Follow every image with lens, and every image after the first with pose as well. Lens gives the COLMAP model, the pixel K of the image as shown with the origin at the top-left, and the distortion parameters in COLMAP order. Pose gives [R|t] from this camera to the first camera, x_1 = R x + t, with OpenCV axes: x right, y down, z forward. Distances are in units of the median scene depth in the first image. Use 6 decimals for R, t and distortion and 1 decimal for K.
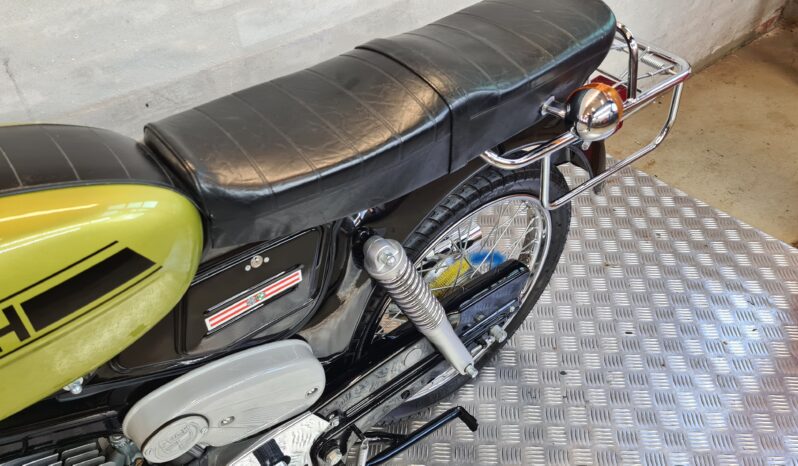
lens RADIAL K [[625.6, 0, 407.1], [0, 625.6, 227.8], [0, 0, 1]] dist [0.065161, -0.046656]
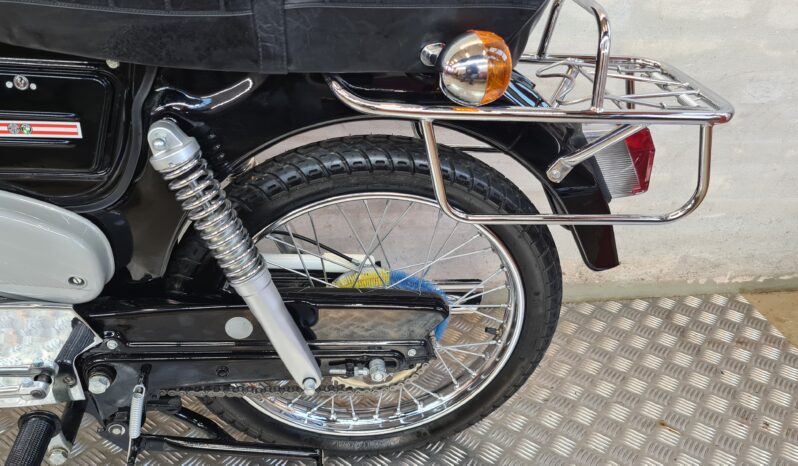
lens RADIAL K [[625.6, 0, 407.1], [0, 625.6, 227.8], [0, 0, 1]] dist [0.065161, -0.046656]
pose [[0.842895, 0.301559, -0.445634, 0.715659], [-0.395842, 0.908499, -0.133938, 0.144598], [0.364467, 0.289296, 0.885139, 0.401239]]
